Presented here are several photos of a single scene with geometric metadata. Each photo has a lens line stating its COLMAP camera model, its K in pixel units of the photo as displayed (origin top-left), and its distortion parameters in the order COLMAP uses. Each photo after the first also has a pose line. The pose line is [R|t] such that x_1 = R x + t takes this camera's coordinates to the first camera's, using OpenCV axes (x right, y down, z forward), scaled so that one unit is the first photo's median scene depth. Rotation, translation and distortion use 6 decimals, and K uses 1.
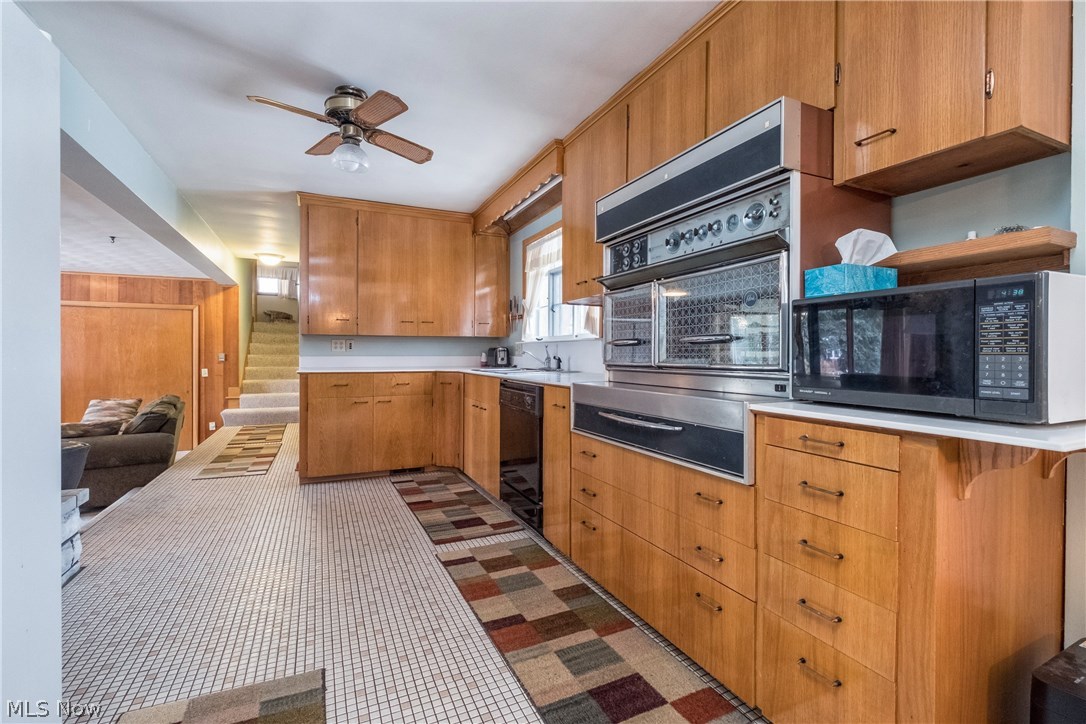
lens RADIAL K [[480.8, 0, 540.7], [0, 480.8, 356.5], [0, 0, 1]] dist [-0.004889, -0.000506]
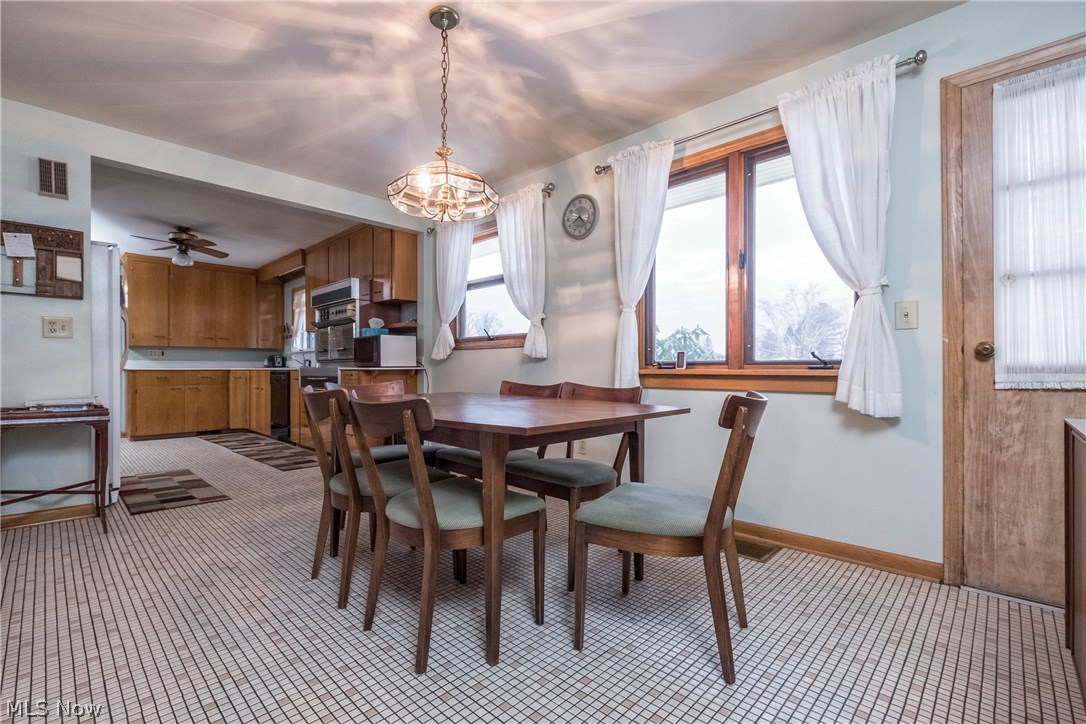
lens RADIAL K [[480.8, 0, 540.4], [0, 480.8, 372.1], [0, 0, 1]] dist [-0.004889, -0.000506]
pose [[0.932487, -0.005451, 0.361163, 0.164417], [0.005109, 0.999985, 0.001902, 0.040213], [-0.361168, 0.000072, 0.932501, -0.840662]]
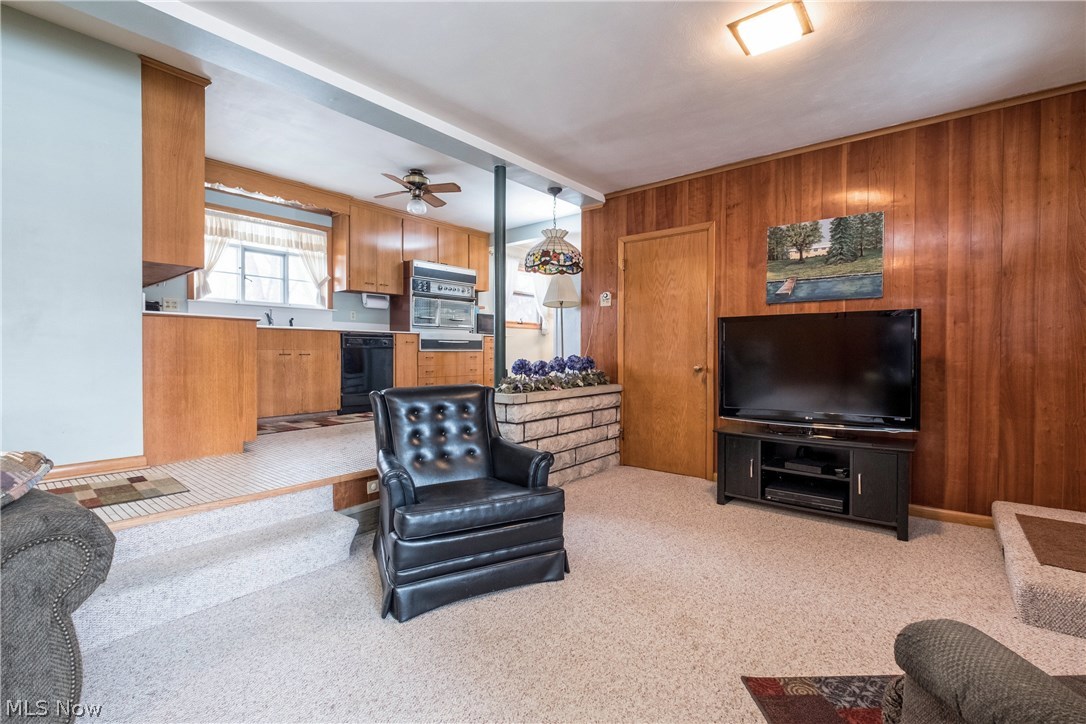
lens RADIAL K [[480.8, 0, 544.8], [0, 480.8, 361.1], [0, 0, 1]] dist [-0.004889, -0.000506]
pose [[-0.426760, -0.009071, 0.904319, -1.316310], [0.003242, 0.999928, 0.011560, 0.097123], [-0.904359, 0.007865, -0.426700, 0.774631]]
